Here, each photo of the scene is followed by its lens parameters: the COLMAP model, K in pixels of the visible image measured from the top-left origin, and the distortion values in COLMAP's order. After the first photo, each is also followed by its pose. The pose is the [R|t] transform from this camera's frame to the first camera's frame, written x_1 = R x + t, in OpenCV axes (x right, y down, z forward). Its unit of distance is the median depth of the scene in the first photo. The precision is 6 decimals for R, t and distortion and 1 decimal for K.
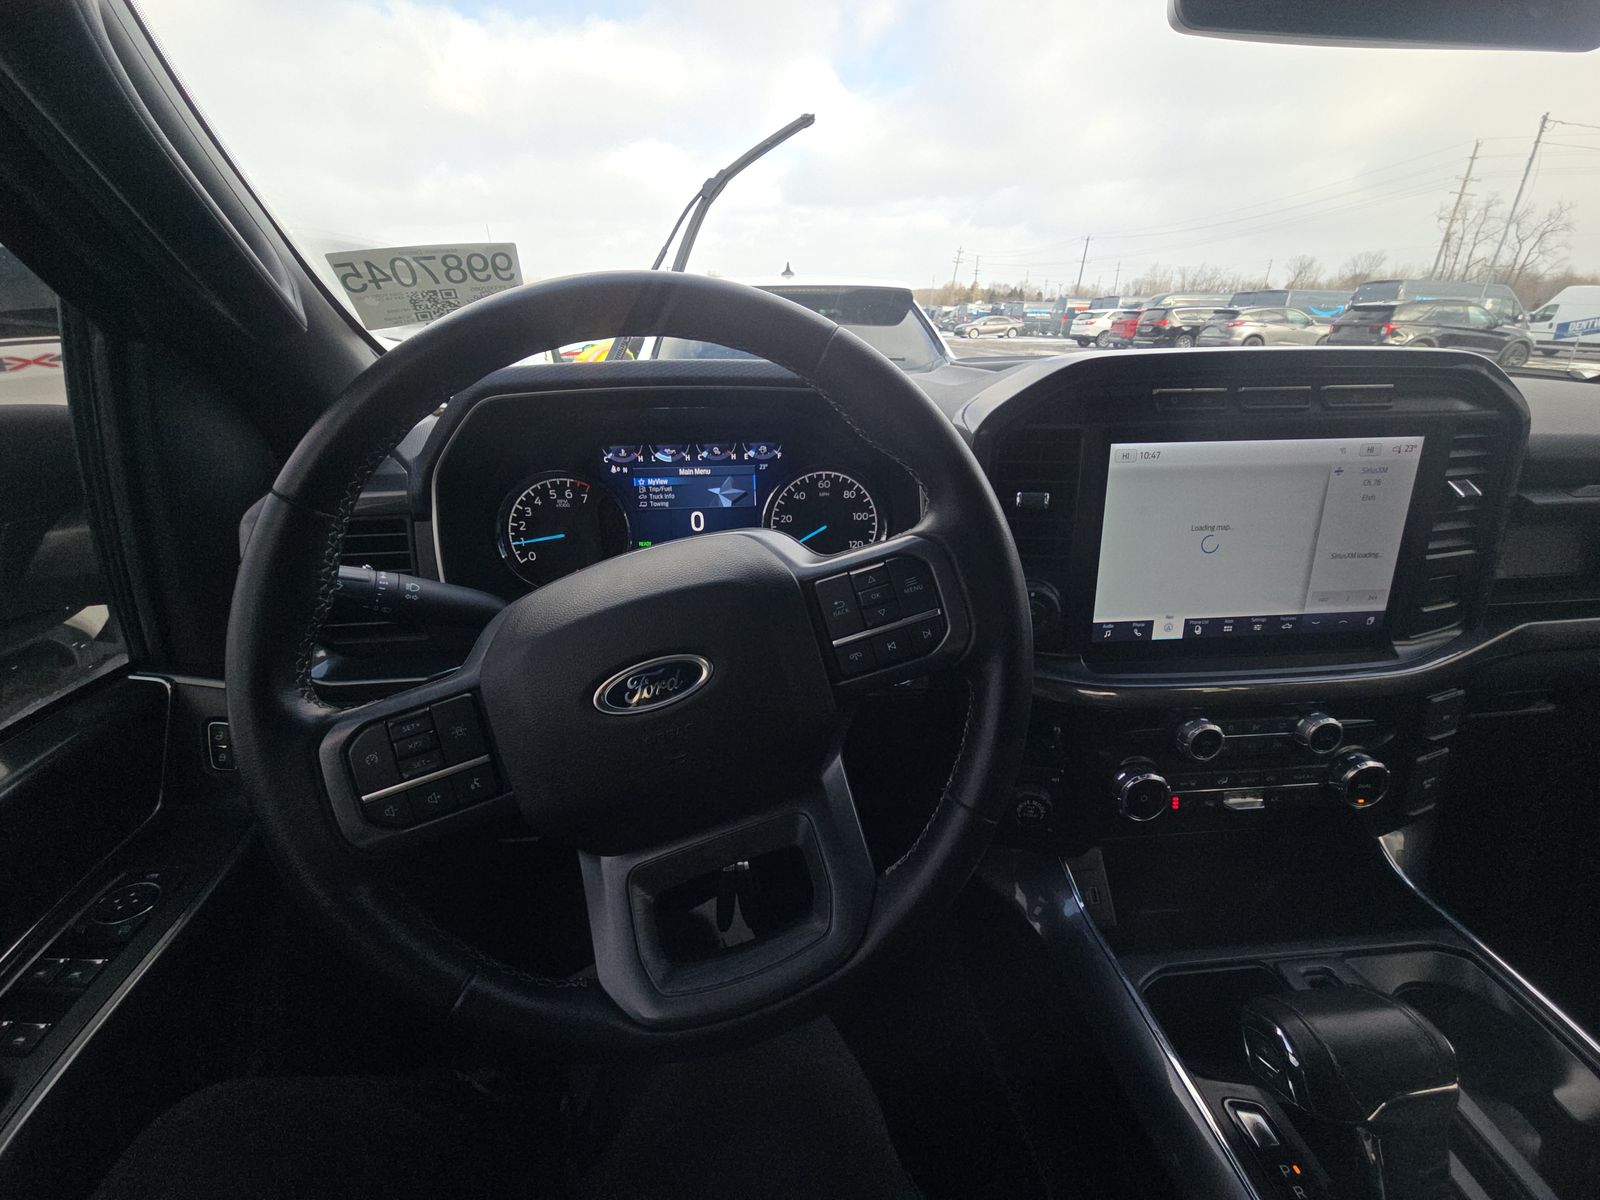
lens RADIAL K [[645.9, 0, 801.5], [0, 645.9, 594.5], [0, 0, 1]] dist [0.003445, -0.000067]
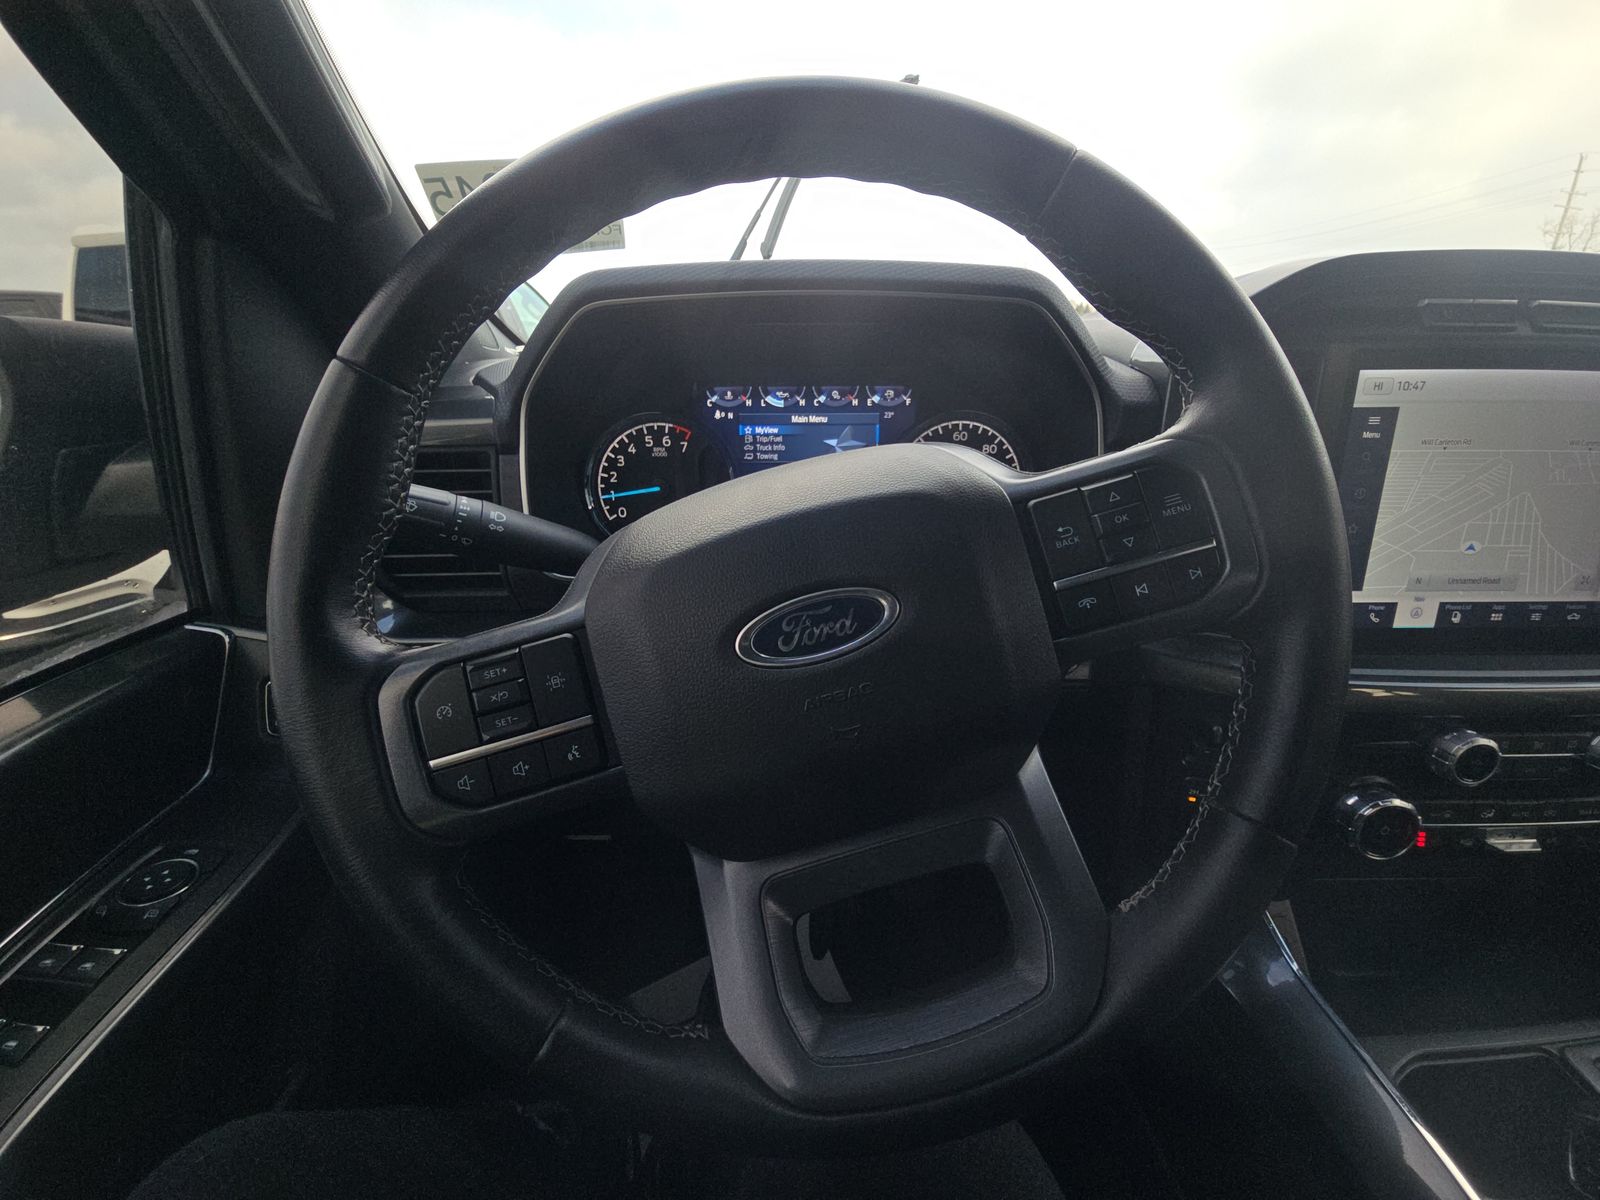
lens RADIAL K [[645.9, 0, 801.5], [0, 645.9, 594.5], [0, 0, 1]] dist [0.003445, -0.000067]
pose [[0.996466, 0.030024, -0.078446, -0.116277], [-0.031839, 0.999251, -0.021983, 0.072658], [0.077727, 0.024403, 0.996676, 0.166488]]
